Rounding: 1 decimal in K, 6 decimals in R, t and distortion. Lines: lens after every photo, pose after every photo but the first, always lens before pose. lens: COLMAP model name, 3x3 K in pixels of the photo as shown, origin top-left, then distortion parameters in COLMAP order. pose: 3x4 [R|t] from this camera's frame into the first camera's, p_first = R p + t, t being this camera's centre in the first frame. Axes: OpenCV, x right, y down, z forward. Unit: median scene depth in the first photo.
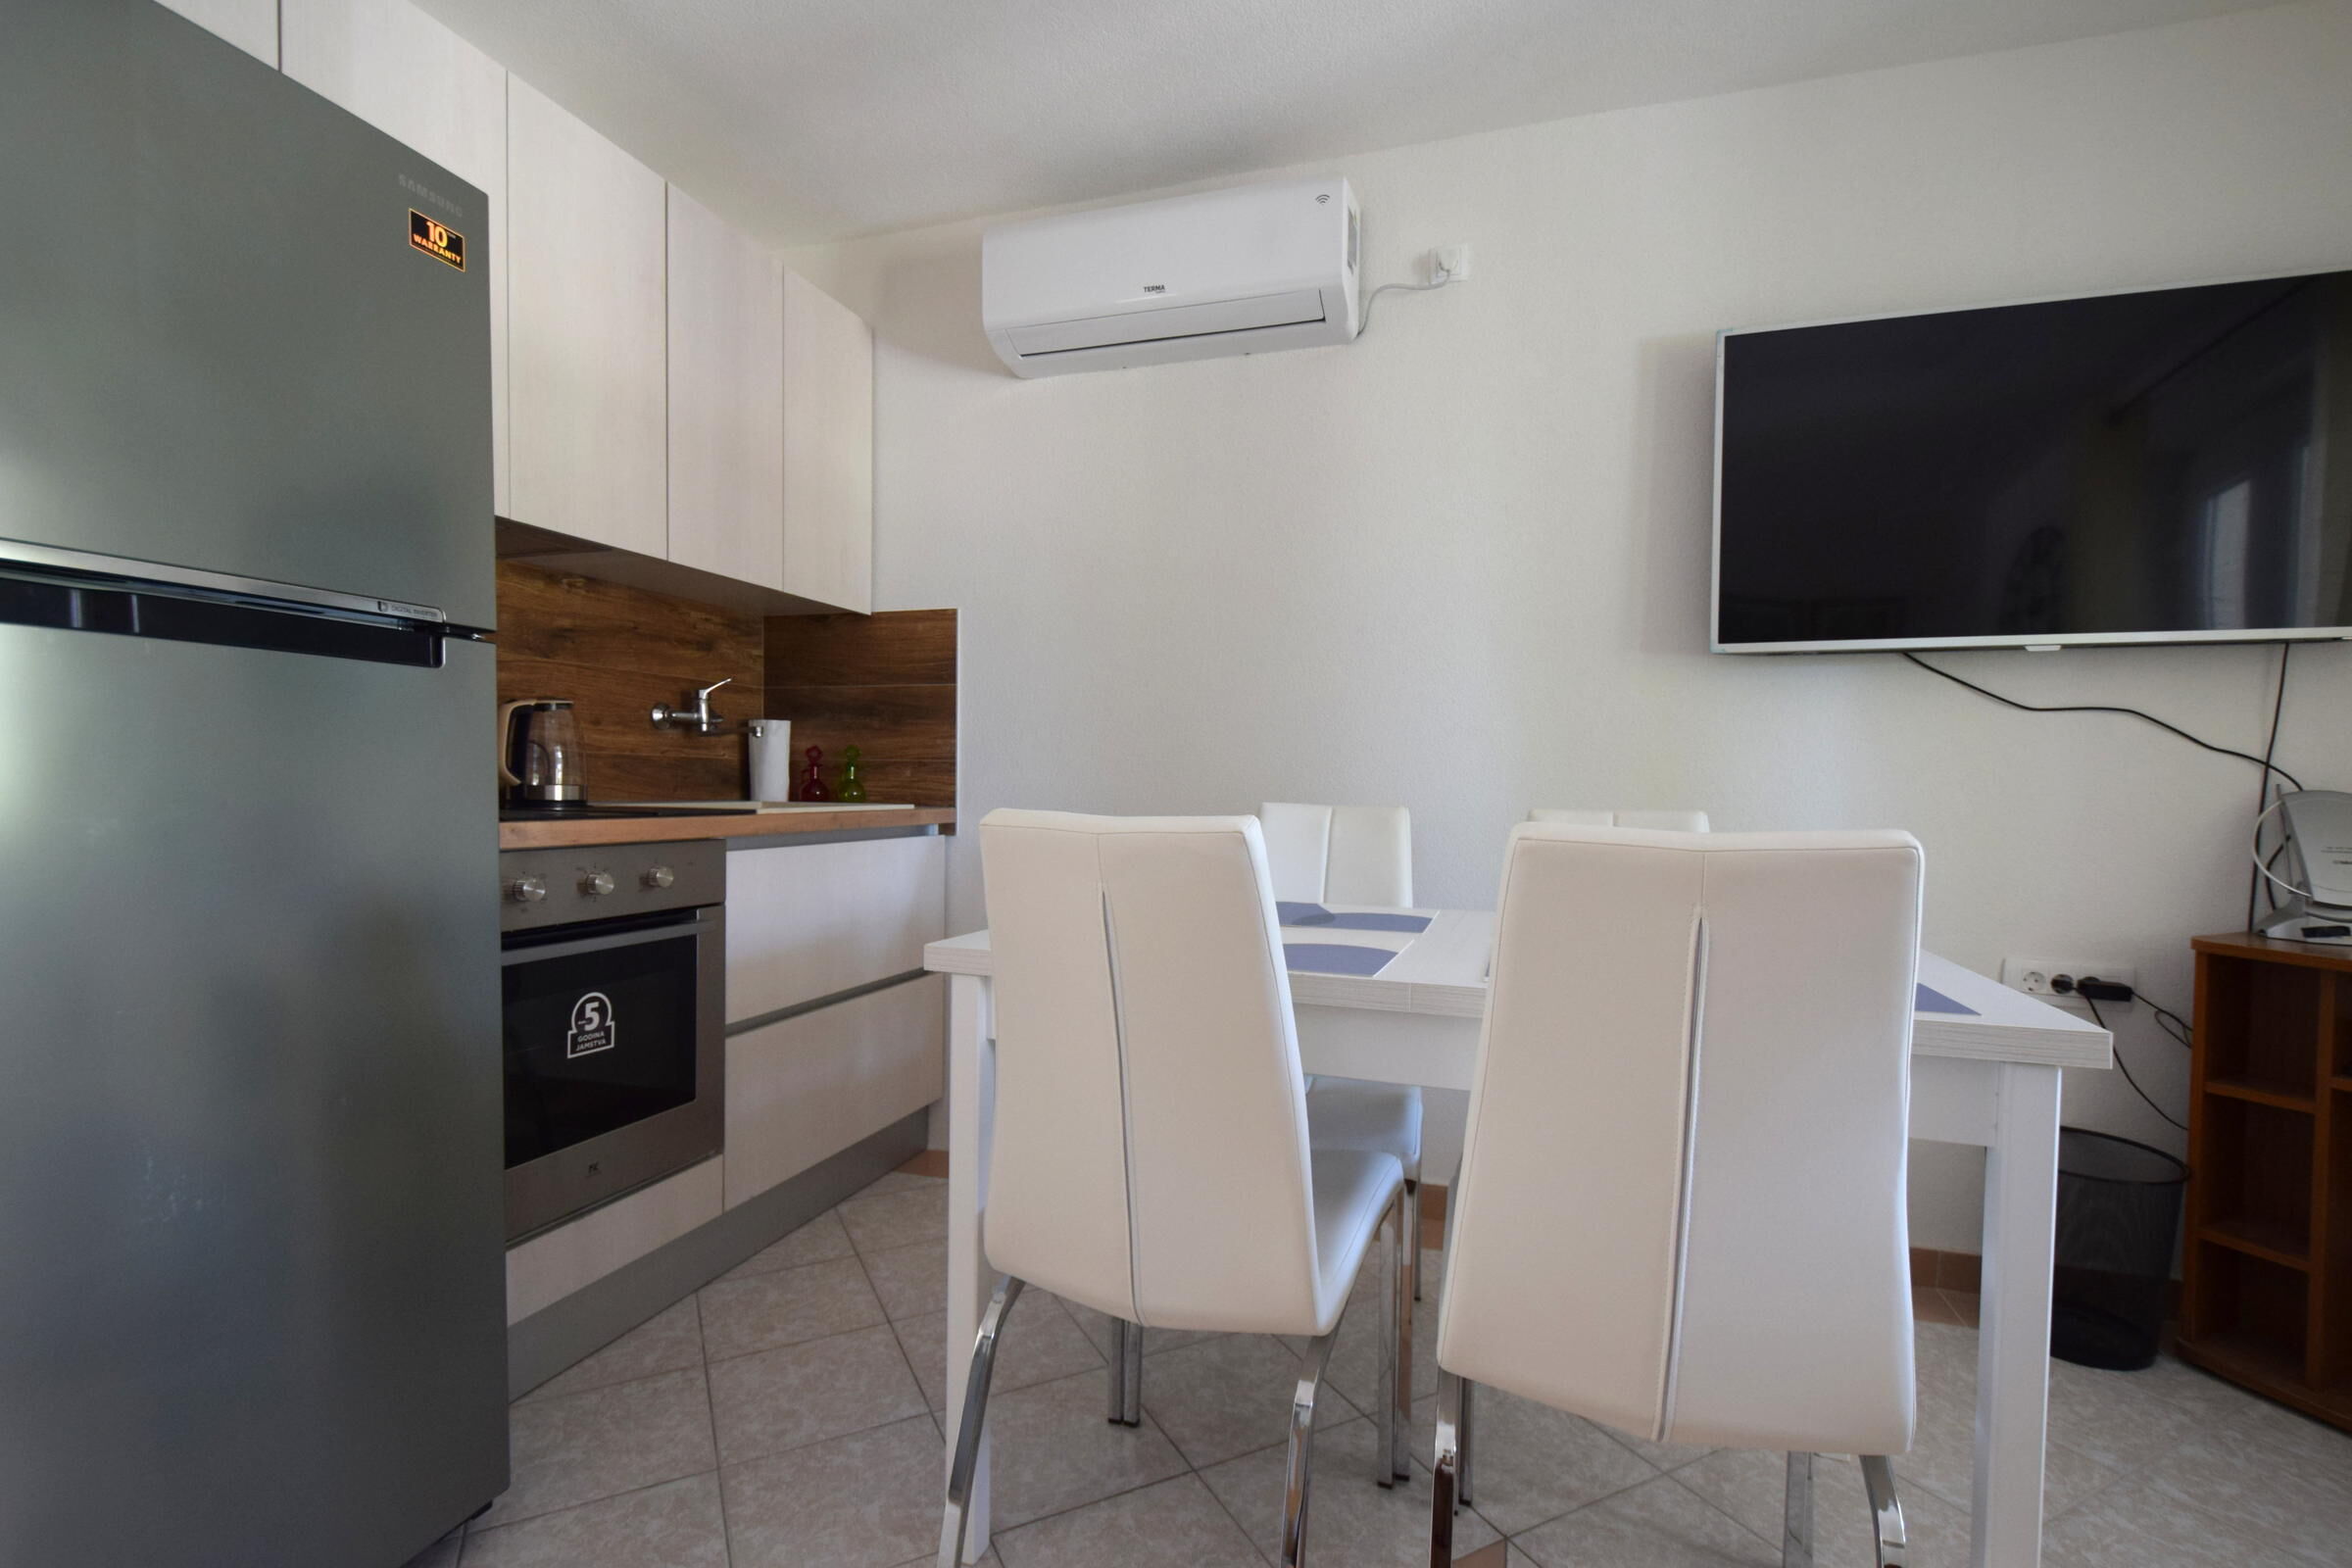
lens RADIAL K [[1054.6, 0, 1170.3], [0, 1054.6, 811.0], [0, 0, 1]] dist [0.007284, -0.007195]
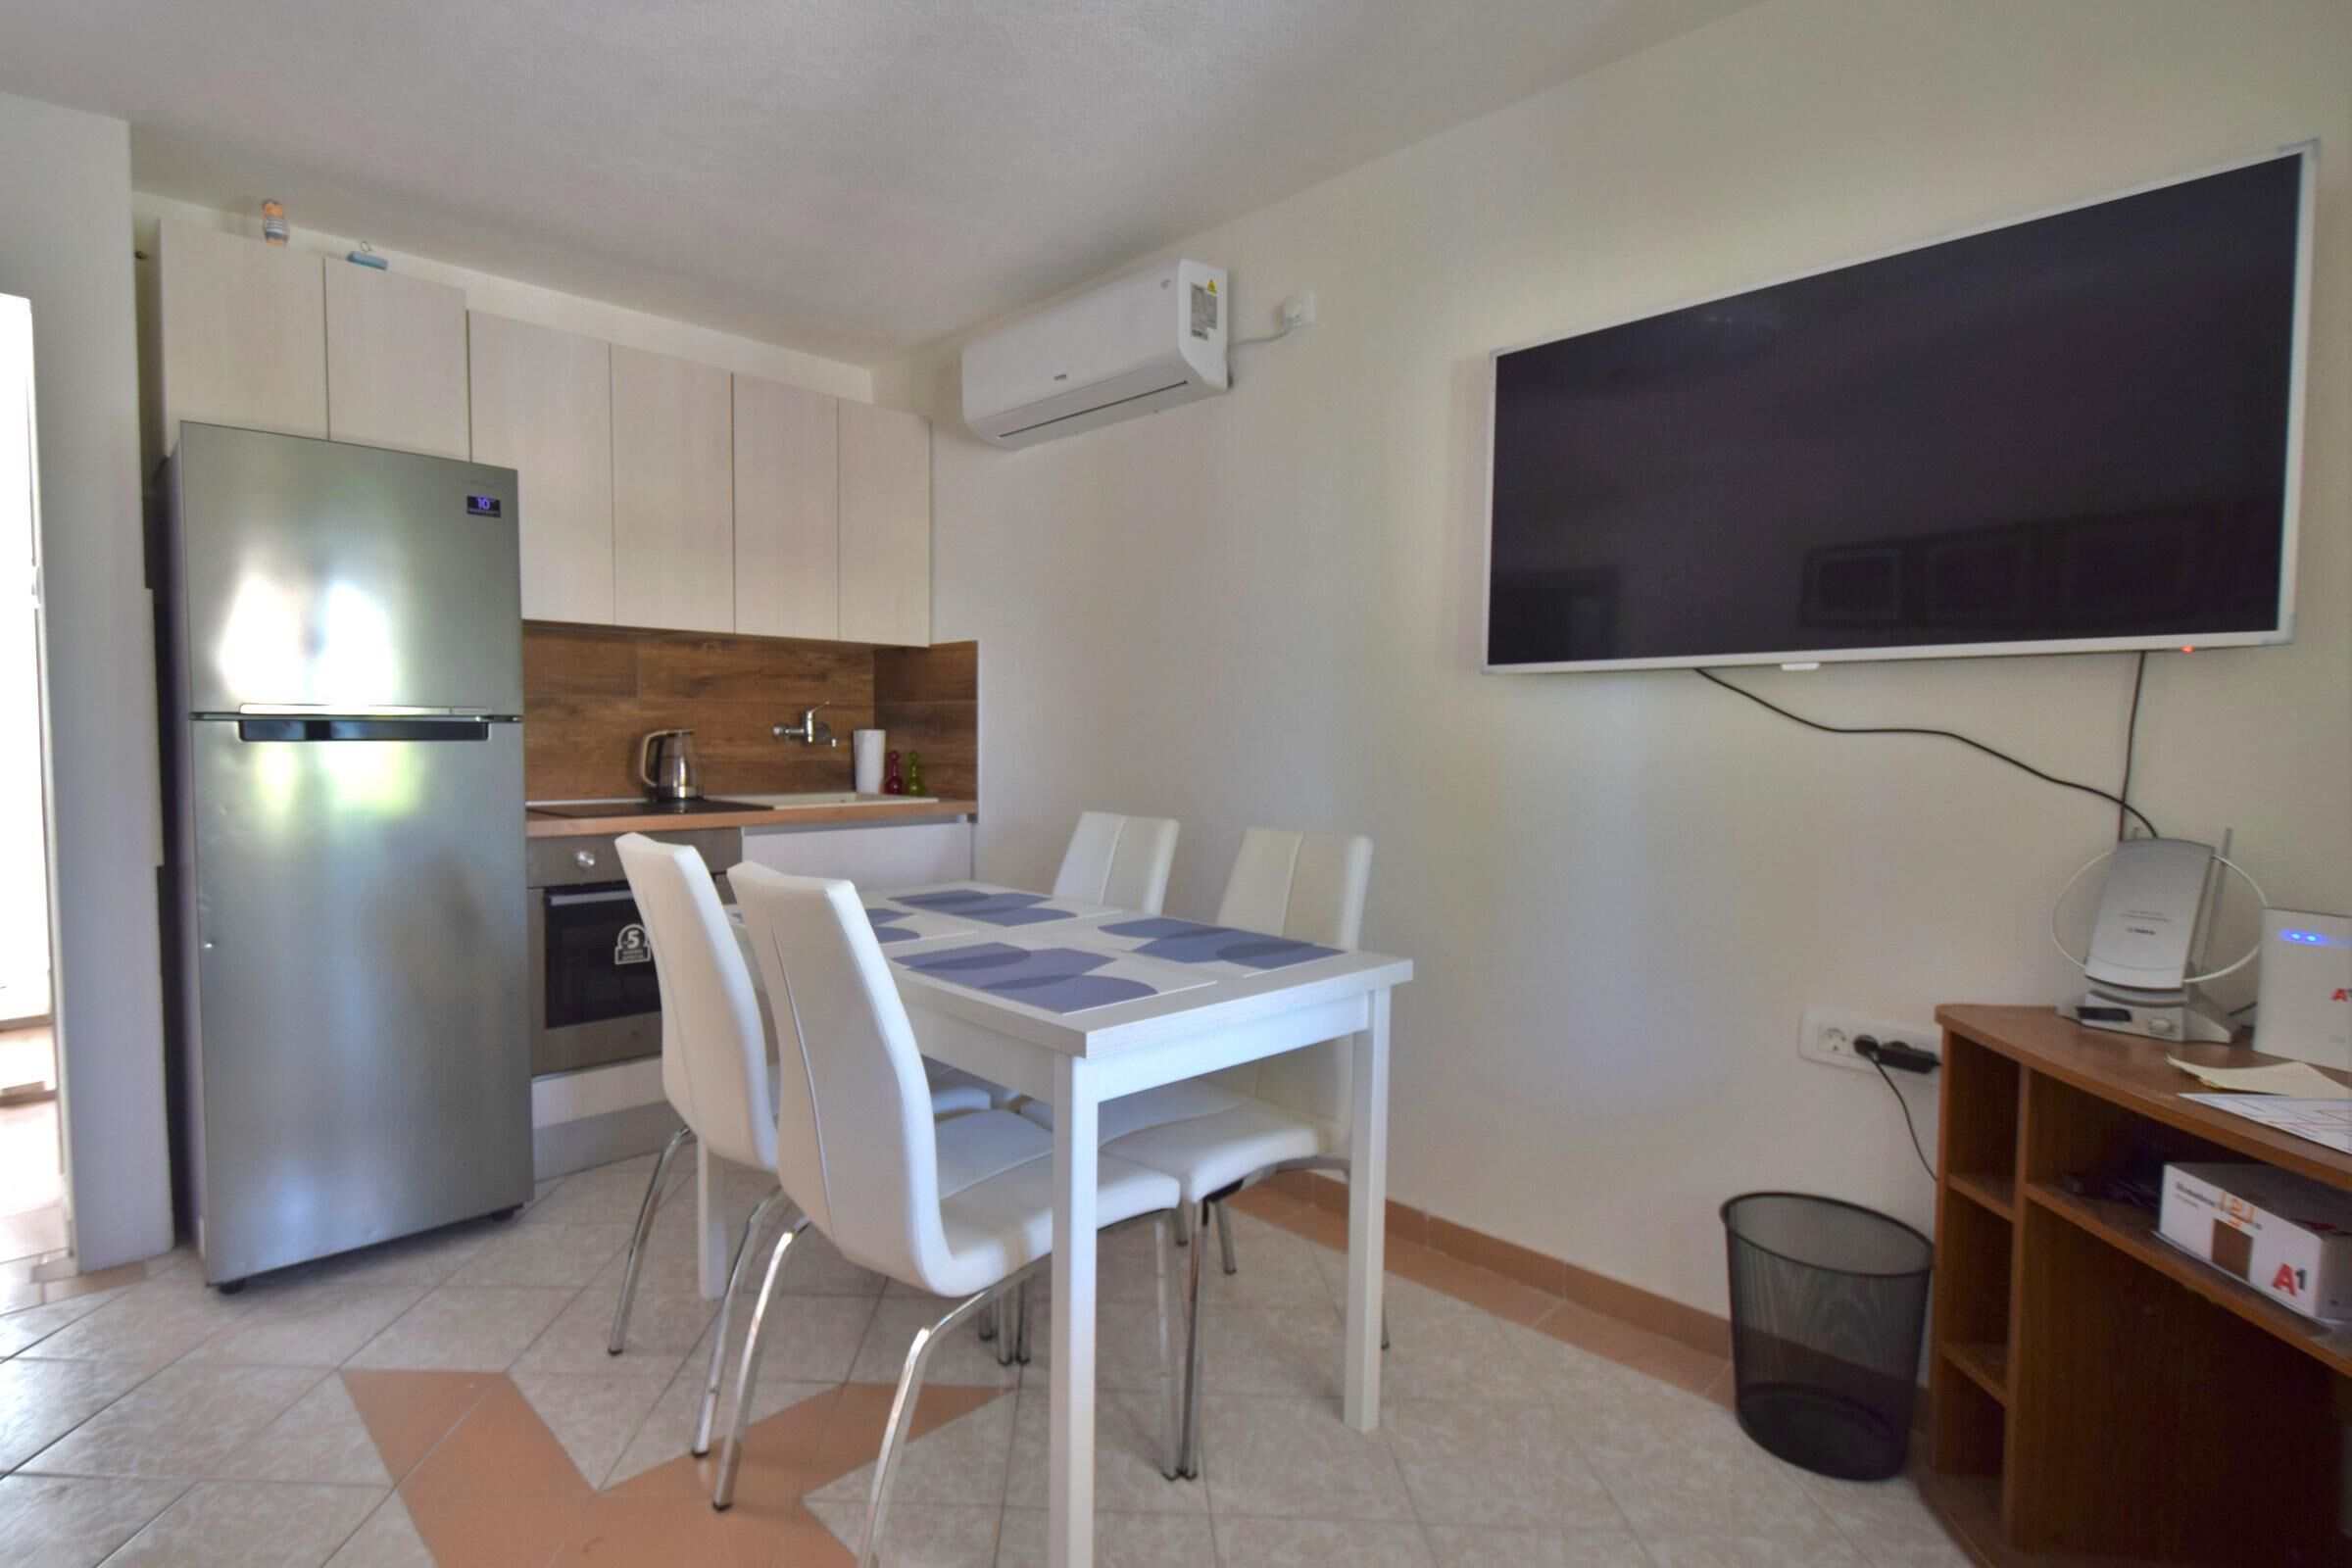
lens RADIAL K [[1097.2, 0, 1041.5], [0, 1097.2, 783.5], [0, 0, 1]] dist [0.002555, -0.007172]
pose [[0.871637, 0.014054, -0.489950, 0.531317], [-0.007257, 0.999849, 0.015770, -0.047766], [0.490098, -0.010190, 0.871608, -0.092886]]
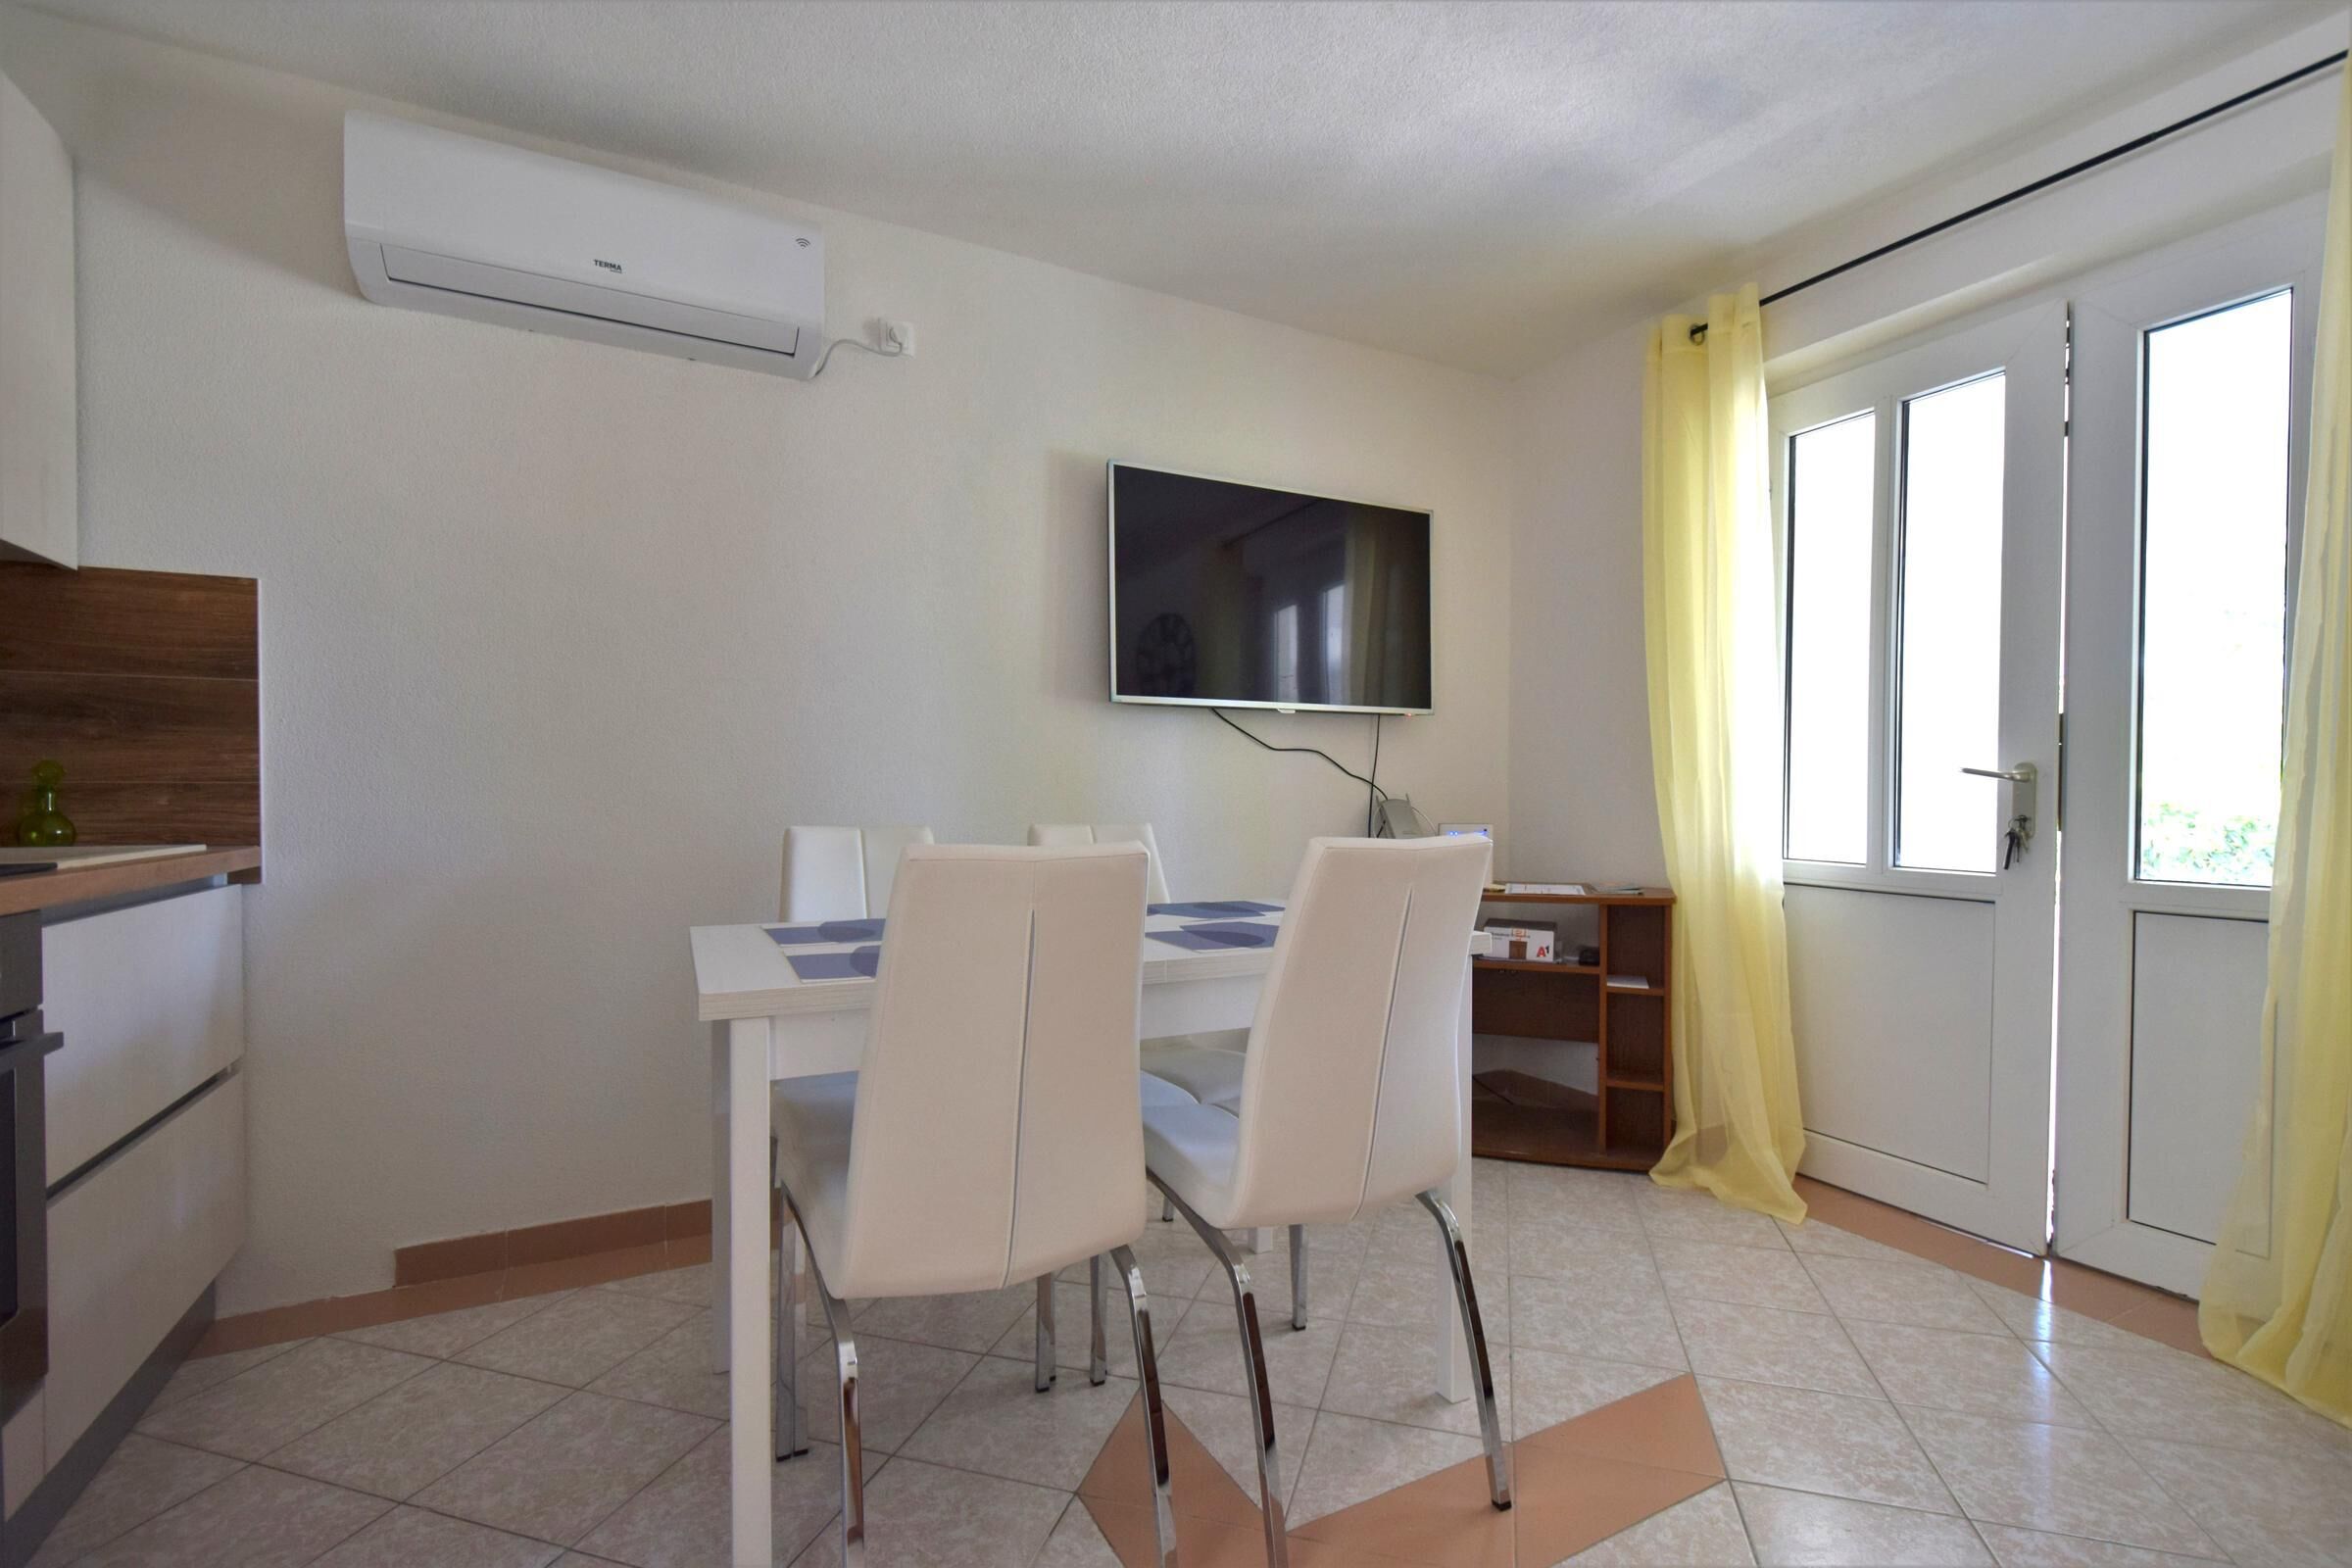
lens RADIAL K [[1054.6, 0, 1170.3], [0, 1054.6, 811.0], [0, 0, 1]] dist [0.007284, -0.007195]
pose [[0.696067, -0.023004, 0.717608, -0.312857], [0.030030, 0.999545, 0.002914, -0.011615], [-0.717348, 0.019521, 0.696441, 0.025378]]
